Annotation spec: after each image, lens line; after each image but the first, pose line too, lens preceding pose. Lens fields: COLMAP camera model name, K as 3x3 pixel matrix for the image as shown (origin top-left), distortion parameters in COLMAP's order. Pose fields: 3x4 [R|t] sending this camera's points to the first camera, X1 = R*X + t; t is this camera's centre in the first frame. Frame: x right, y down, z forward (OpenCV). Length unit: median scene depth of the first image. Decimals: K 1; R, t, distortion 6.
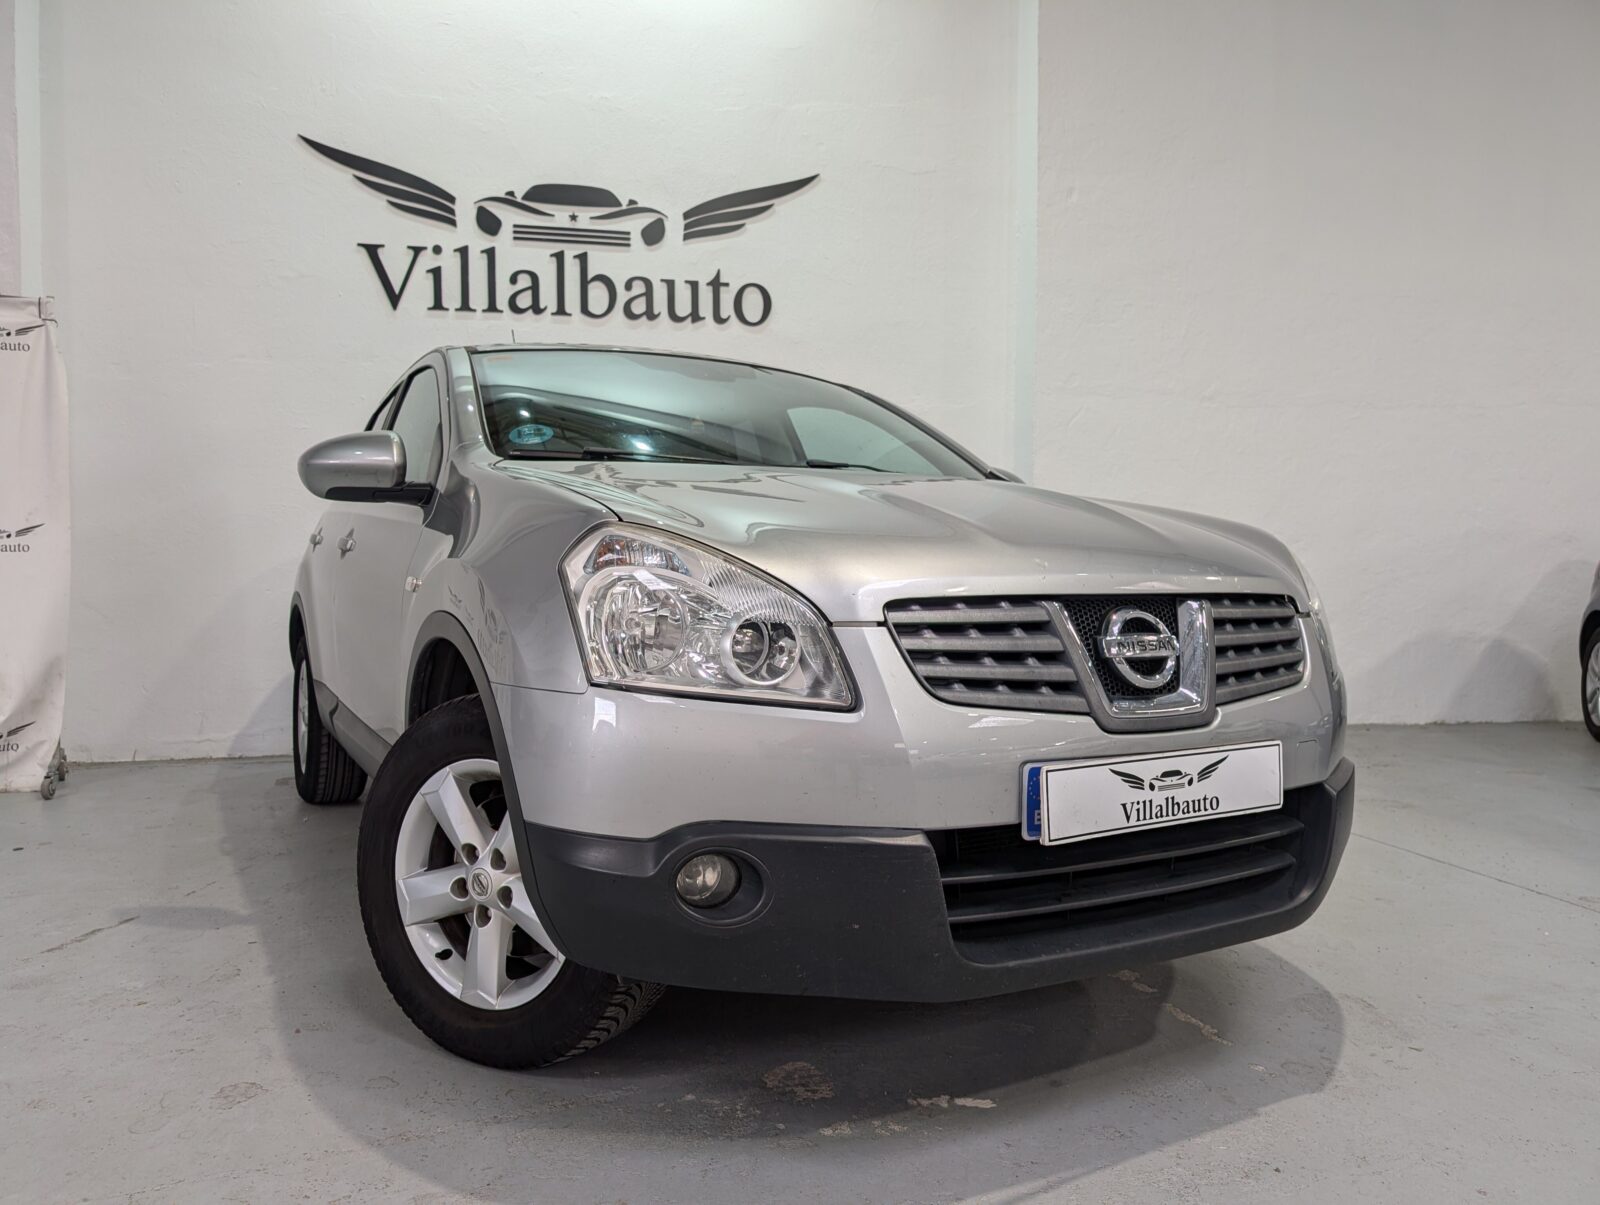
lens RADIAL K [[1166.3, 0, 793.1], [0, 1166.3, 611.3], [0, 0, 1]] dist [0.014662, -0.013293]
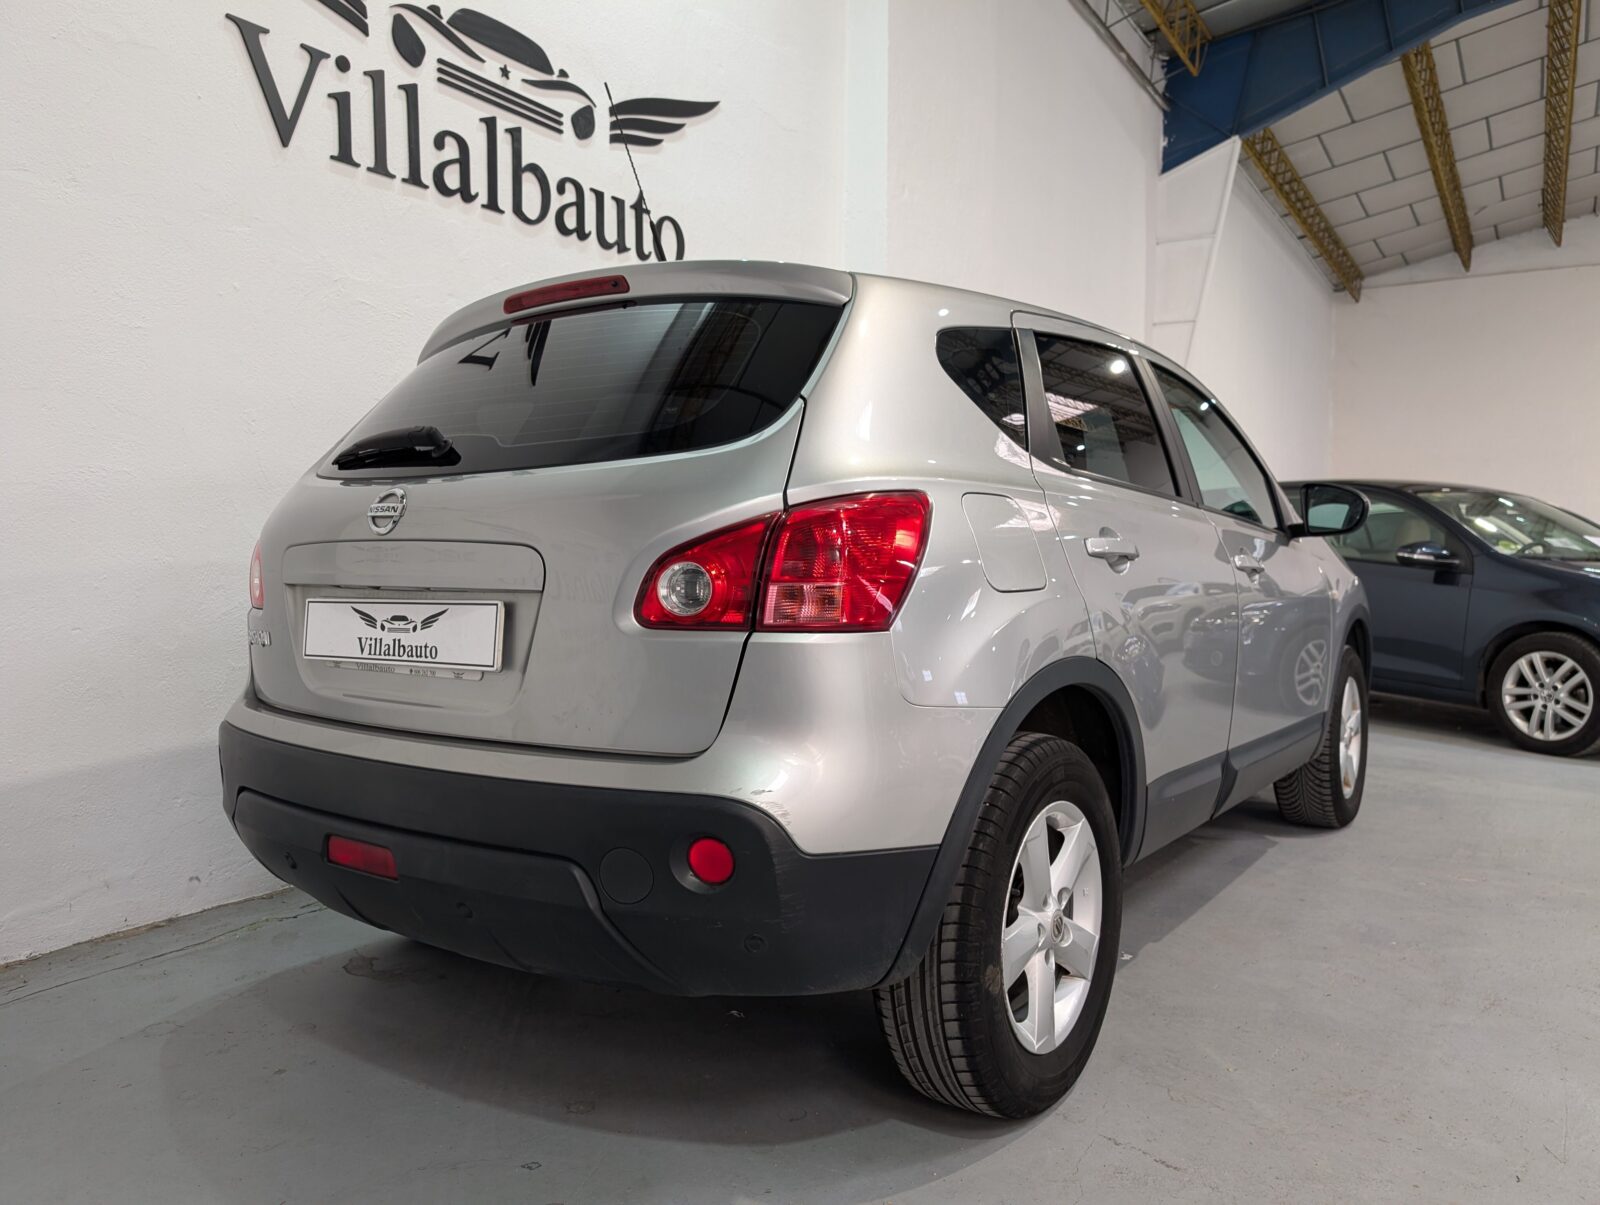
lens RADIAL K [[1166.3, 0, 807.4], [0, 1166.3, 602.0], [0, 0, 1]] dist [0.014662, -0.013293]
pose [[0.698944, -0.029822, 0.714554, -0.571552], [0.015509, 0.999527, 0.026546, -0.036852], [-0.715008, -0.007472, 0.699076, 0.381028]]
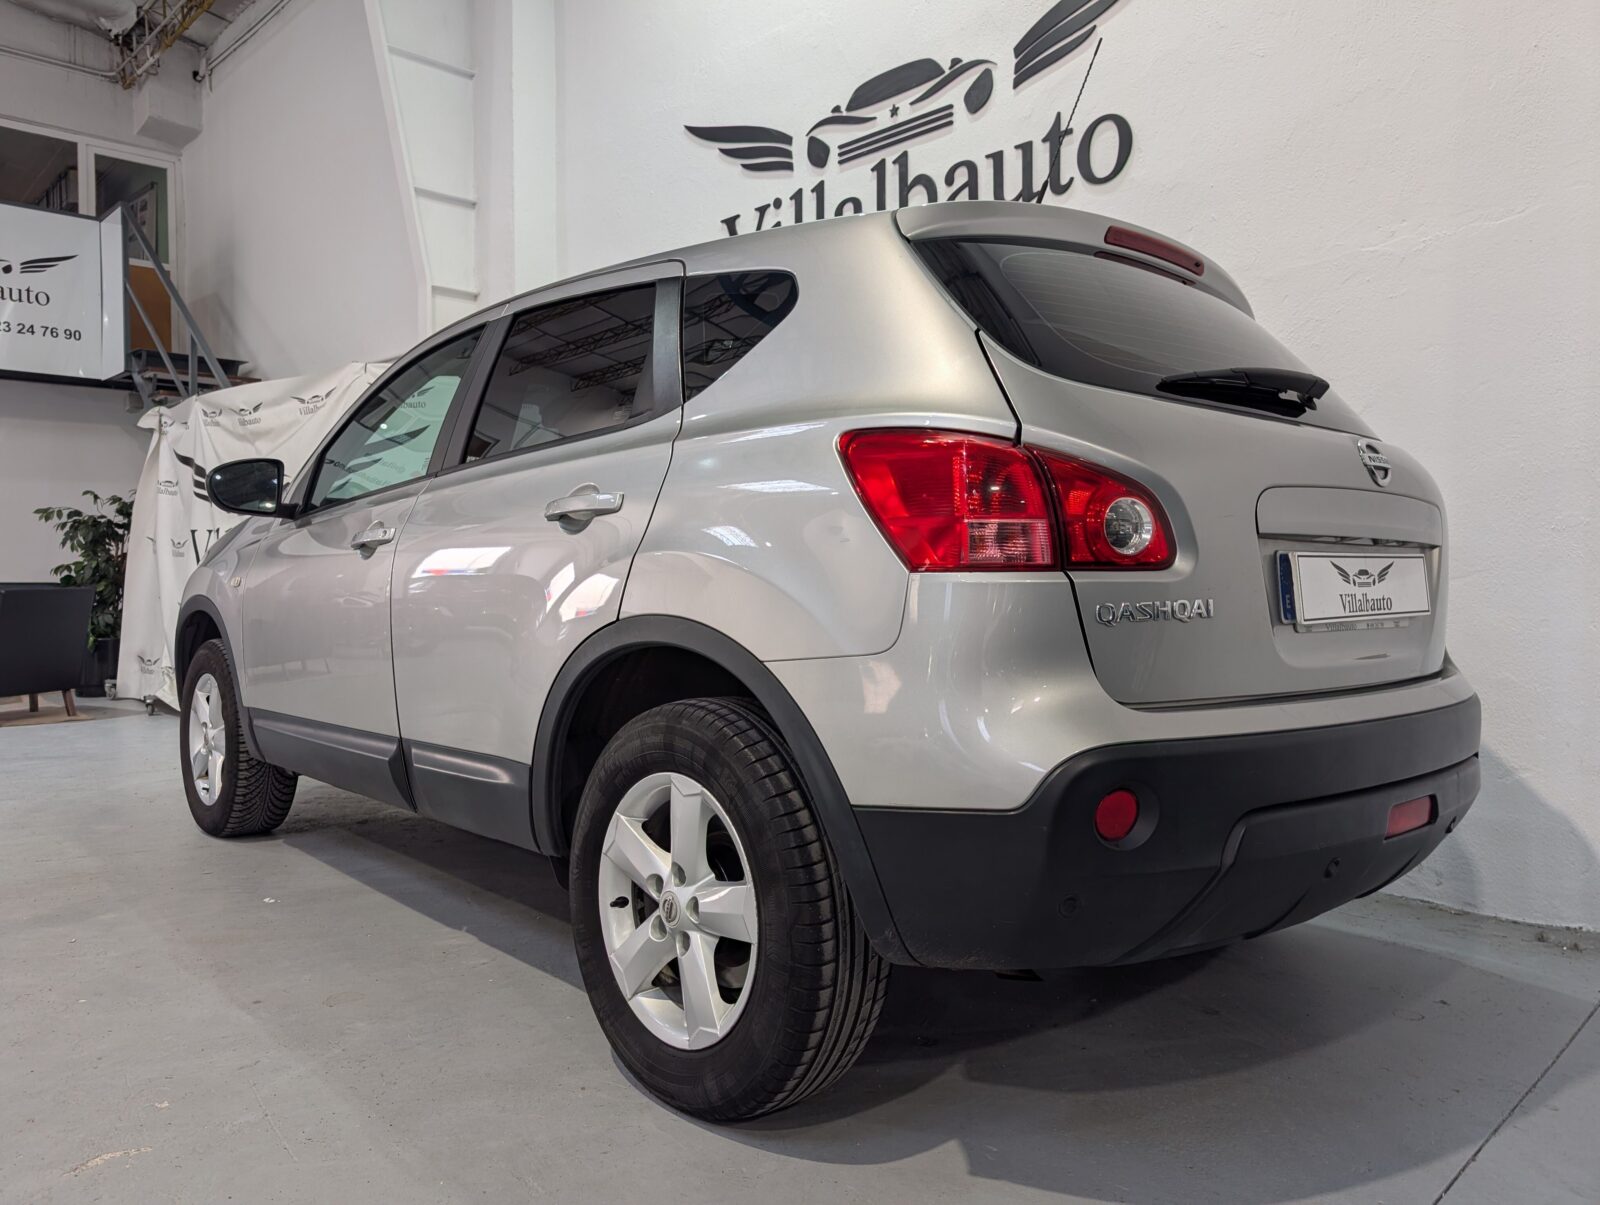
lens RADIAL K [[1166.3, 0, 771.4], [0, 1166.3, 583.5], [0, 0, 1]] dist [0.014662, -0.013293]
pose [[0.507838, 0.008333, -0.861412, 0.436672], [-0.024908, 0.999677, -0.005013, -0.020951], [0.861092, 0.024002, 0.507881, 0.548827]]
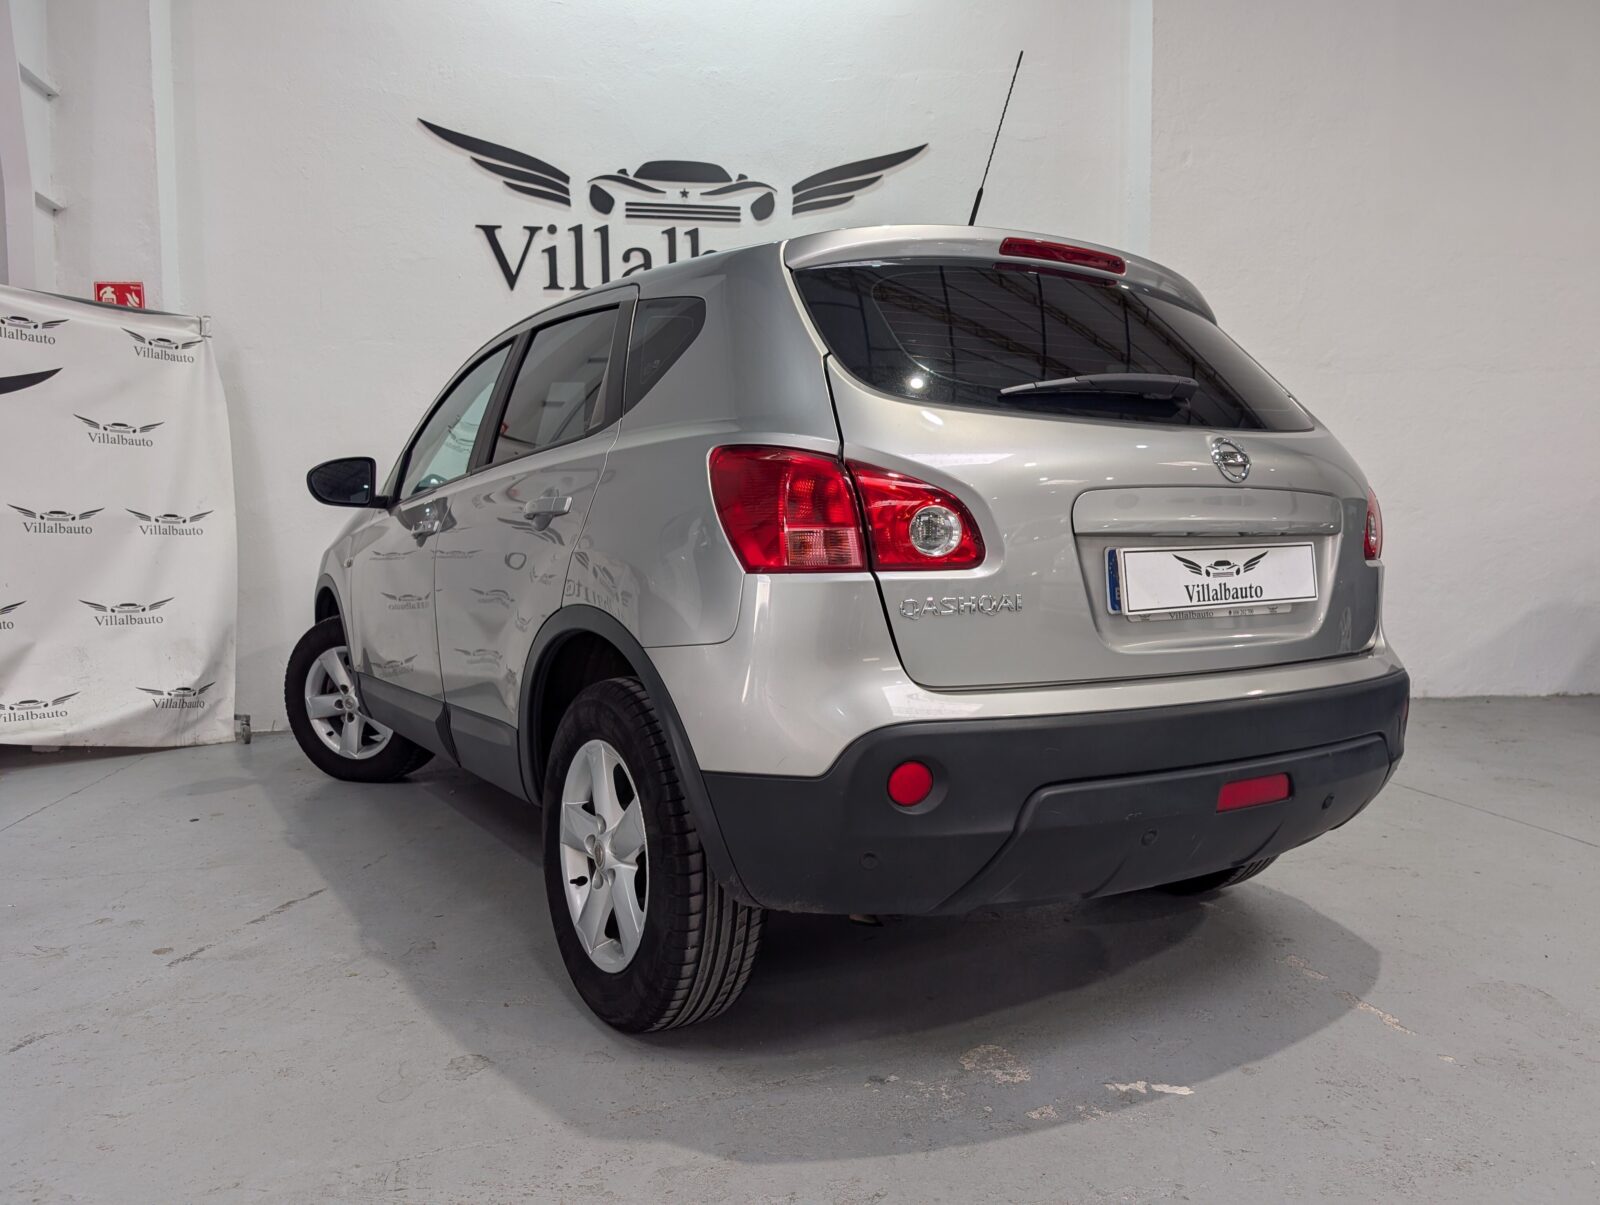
lens RADIAL K [[1166.3, 0, 792.5], [0, 1166.3, 609.0], [0, 0, 1]] dist [0.014662, -0.013293]
pose [[0.998520, -0.002216, -0.054347, -0.041193], [0.004026, 0.999440, 0.033221, -0.012810], [0.054243, -0.033391, 0.997969, -0.010883]]
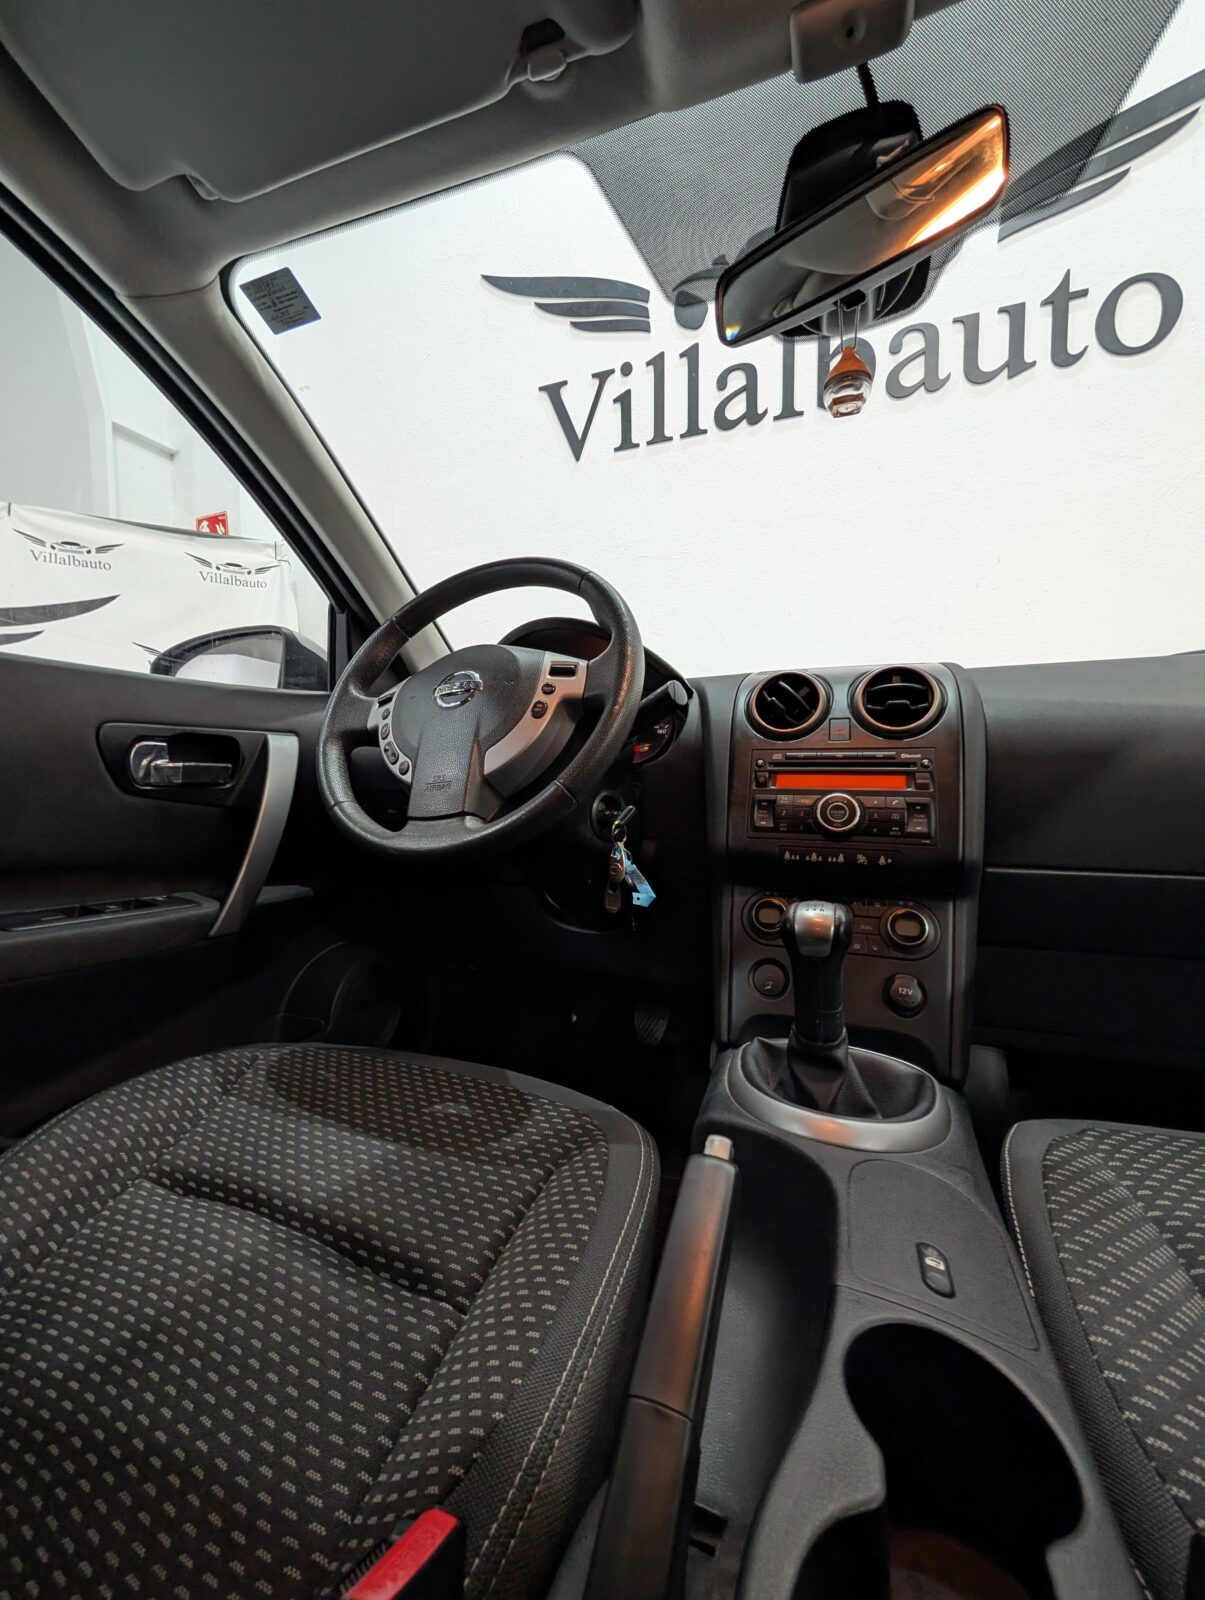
lens RADIAL K [[604.0, 0, 603.3], [0, 604.0, 798.0], [0, 0, 1]] dist [-0.002453, 0.000313]
pose [[0.839586, 0.033380, -0.542200, -0.088976], [-0.018932, 0.999302, 0.032204, -0.036930], [0.542896, -0.016773, 0.839632, 0.637273]]
